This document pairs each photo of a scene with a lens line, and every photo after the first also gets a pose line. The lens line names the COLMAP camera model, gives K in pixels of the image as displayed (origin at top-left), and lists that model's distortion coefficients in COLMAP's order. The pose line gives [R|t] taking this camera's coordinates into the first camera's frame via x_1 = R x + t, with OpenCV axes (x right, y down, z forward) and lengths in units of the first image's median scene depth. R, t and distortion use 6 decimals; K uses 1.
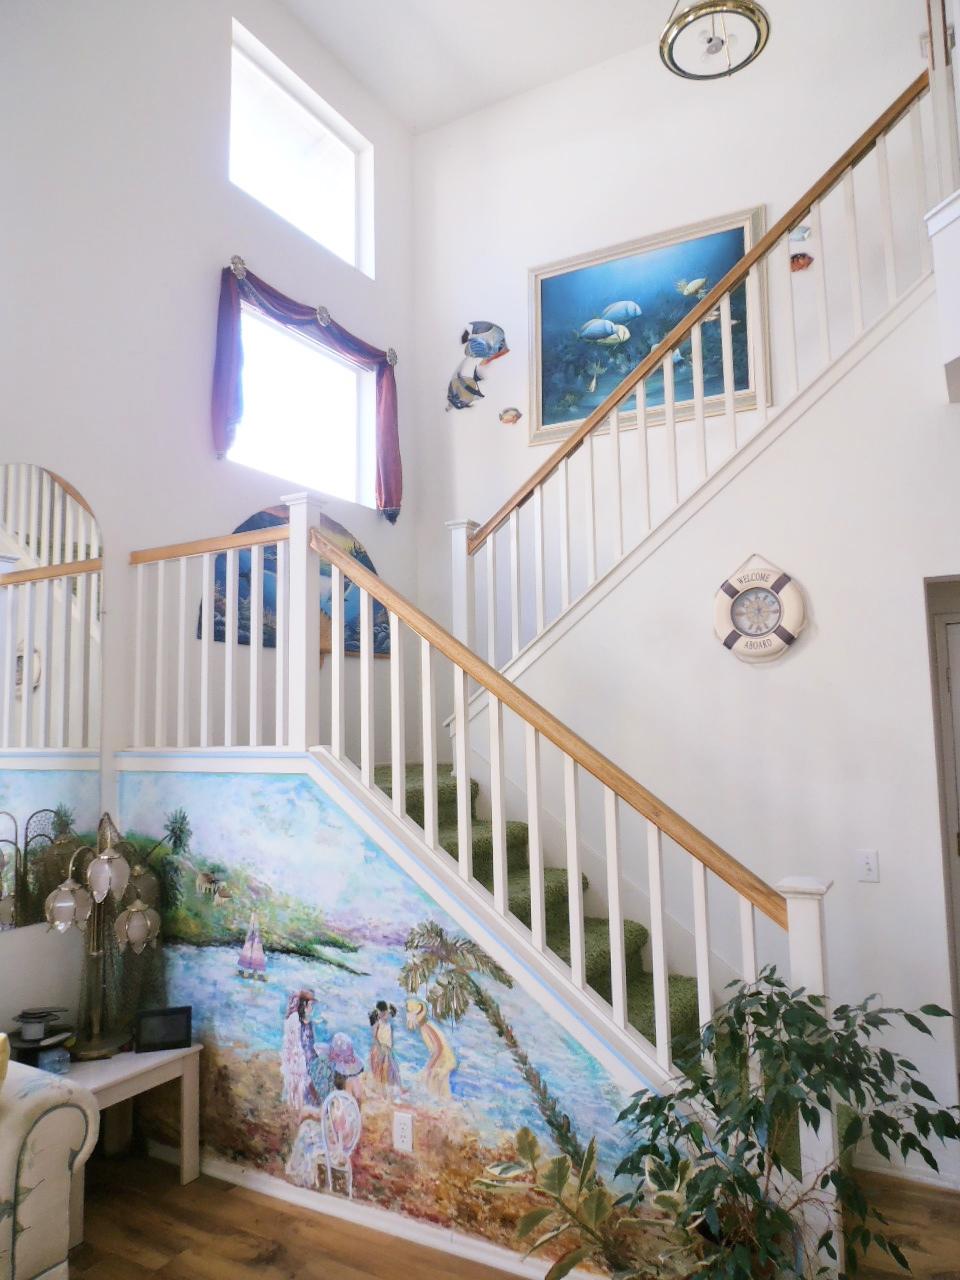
lens RADIAL K [[896.9, 0, 483.3], [0, 896.9, 640.0], [0, 0, 1]] dist [-0.025423, 0.014598]
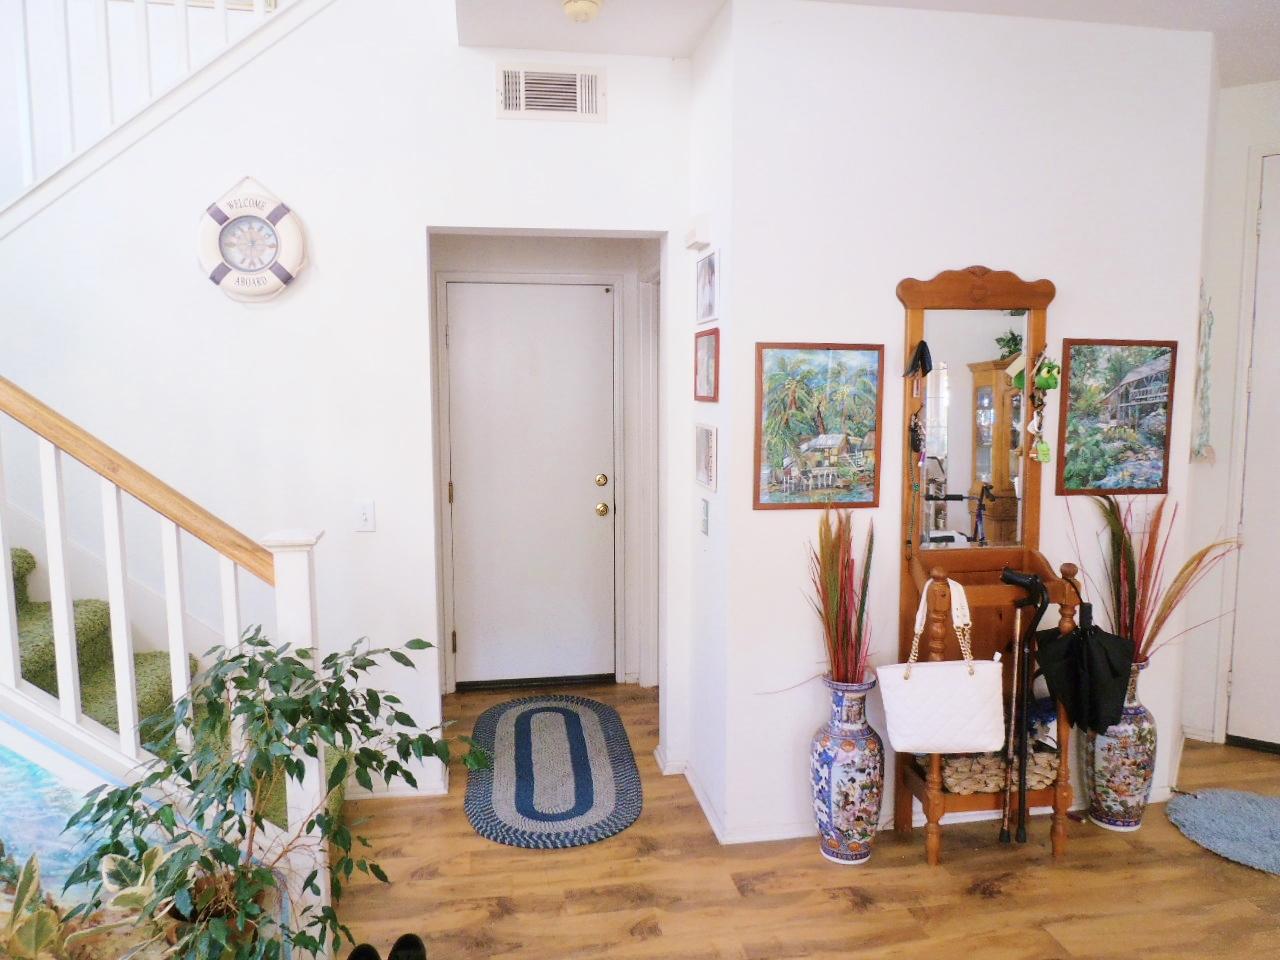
lens RADIAL K [[896.9, 0, 639.1], [0, 896.9, 483.7], [0, 0, 1]] dist [-0.025423, 0.014598]
pose [[0.773608, -0.049202, 0.631751, 0.054718], [-0.075622, 0.982687, 0.169135, 0.035506], [-0.629136, -0.178619, 0.756494, 0.080037]]
